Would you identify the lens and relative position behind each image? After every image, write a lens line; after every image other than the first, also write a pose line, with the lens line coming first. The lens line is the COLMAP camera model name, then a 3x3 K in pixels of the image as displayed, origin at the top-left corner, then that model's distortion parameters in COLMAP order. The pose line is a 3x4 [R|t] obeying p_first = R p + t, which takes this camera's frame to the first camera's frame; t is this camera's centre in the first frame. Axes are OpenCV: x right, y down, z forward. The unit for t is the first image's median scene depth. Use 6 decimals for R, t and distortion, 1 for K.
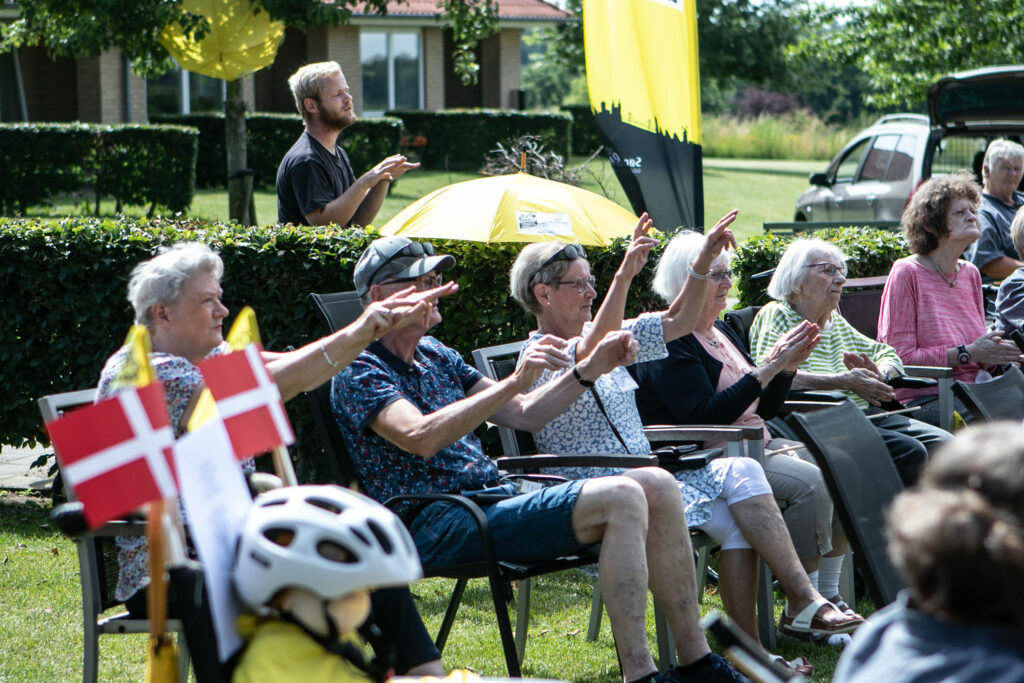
lens RADIAL K [[2932.4, 0, 511.7], [0, 2932.4, 340.9], [0, 0, 1]] dist [0.184748, 0.000000]
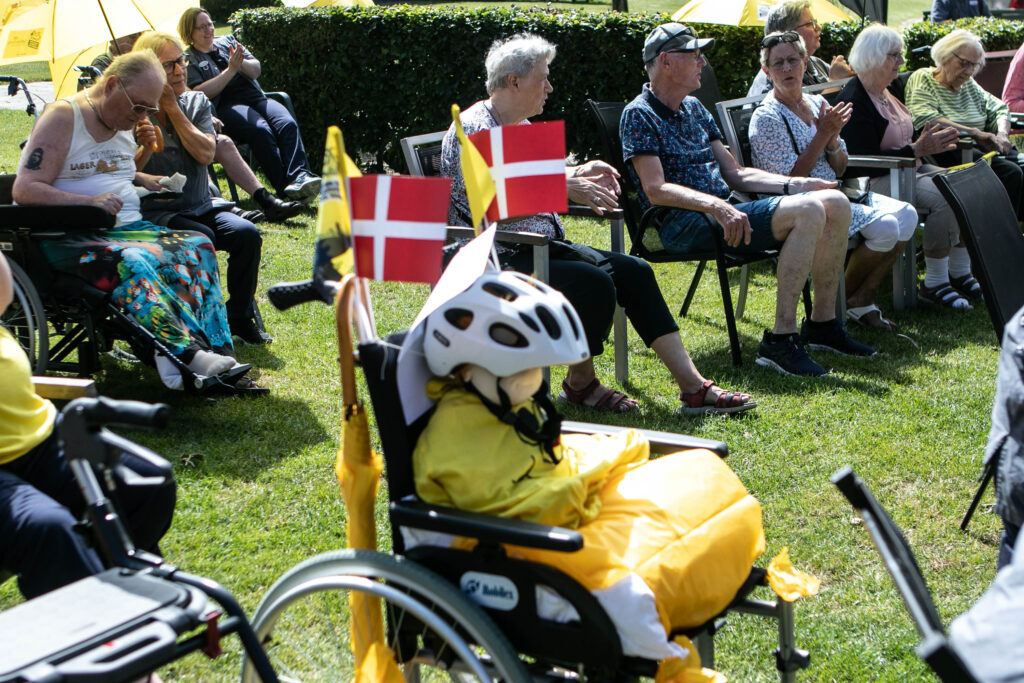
lens RADIAL K [[1570.0, 0, 511.2], [0, 1570.0, 342.3], [0, 0, 1]] dist [-0.061926, 0.000000]
pose [[0.985746, 0.040987, -0.163172, 0.014384], [-0.012286, 0.984818, 0.173153, -0.010487], [0.167791, -0.168680, 0.971284, 0.160183]]
